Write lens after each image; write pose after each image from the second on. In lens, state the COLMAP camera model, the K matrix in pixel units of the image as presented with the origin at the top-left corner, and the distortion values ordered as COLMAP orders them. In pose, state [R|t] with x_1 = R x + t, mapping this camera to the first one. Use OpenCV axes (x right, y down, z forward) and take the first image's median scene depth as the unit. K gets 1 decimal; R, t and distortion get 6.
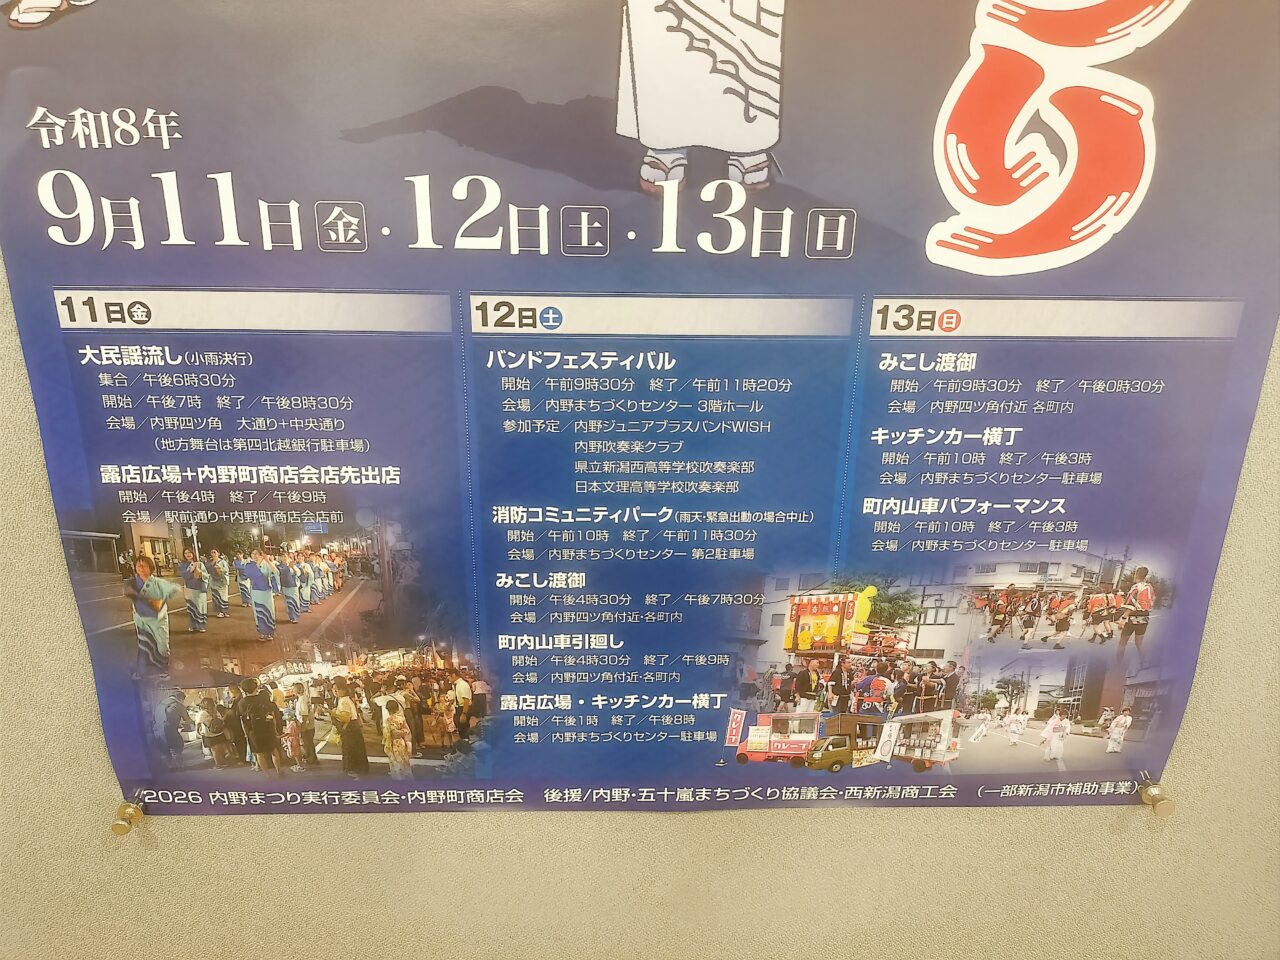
lens RADIAL K [[978.0, 0, 635.1], [0, 978.0, 474.4], [0, 0, 1]] dist [0.033563, -0.105972]
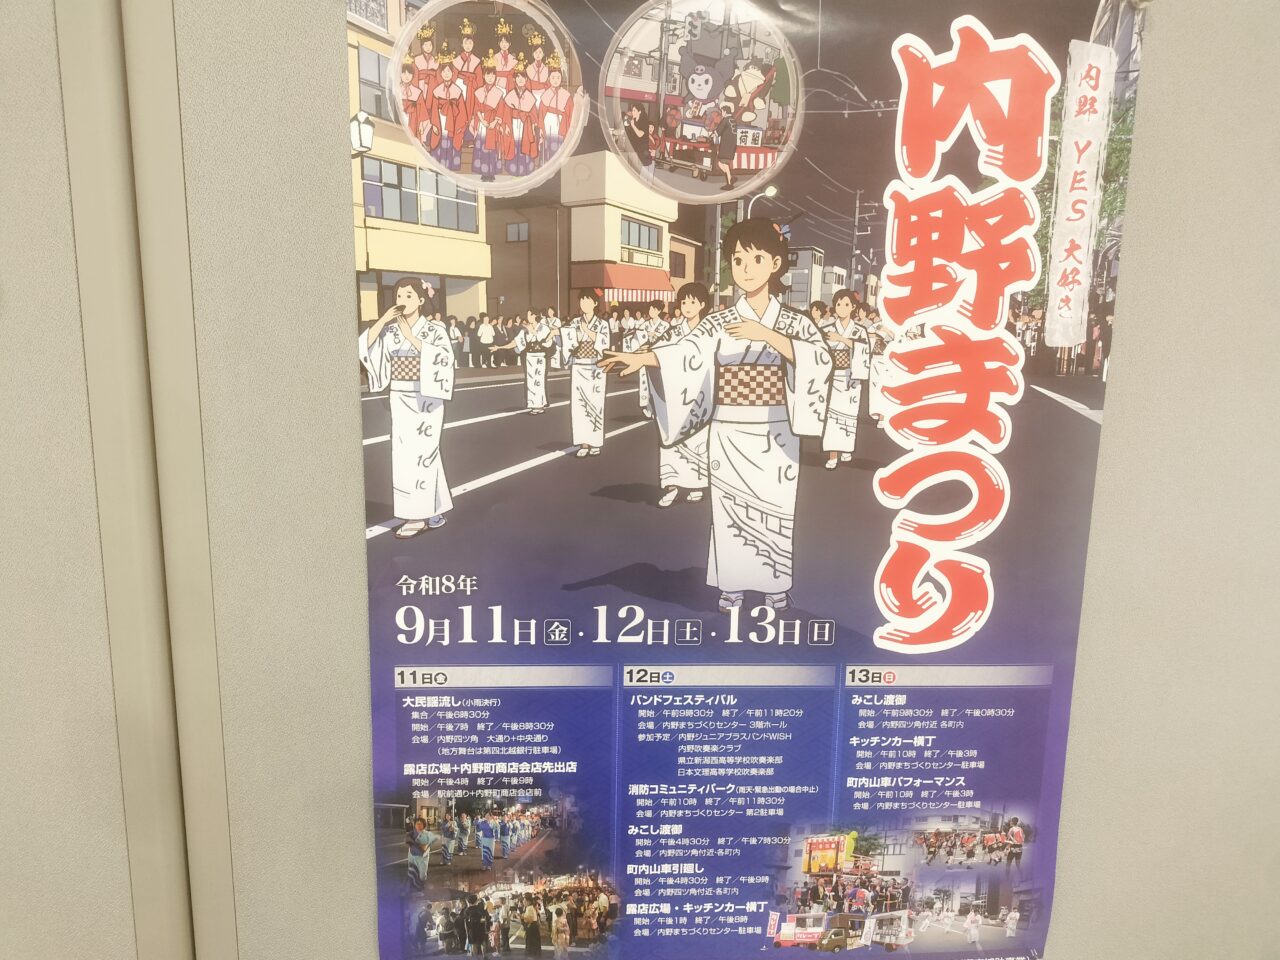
lens RADIAL K [[978.0, 0, 645.4], [0, 978.0, 456.1], [0, 0, 1]] dist [0.033563, -0.105972]
pose [[0.999710, 0.000059, 0.024069, -0.161913], [0.004804, 0.979380, -0.201968, -0.185900], [-0.023585, 0.202025, 0.979096, -0.794018]]
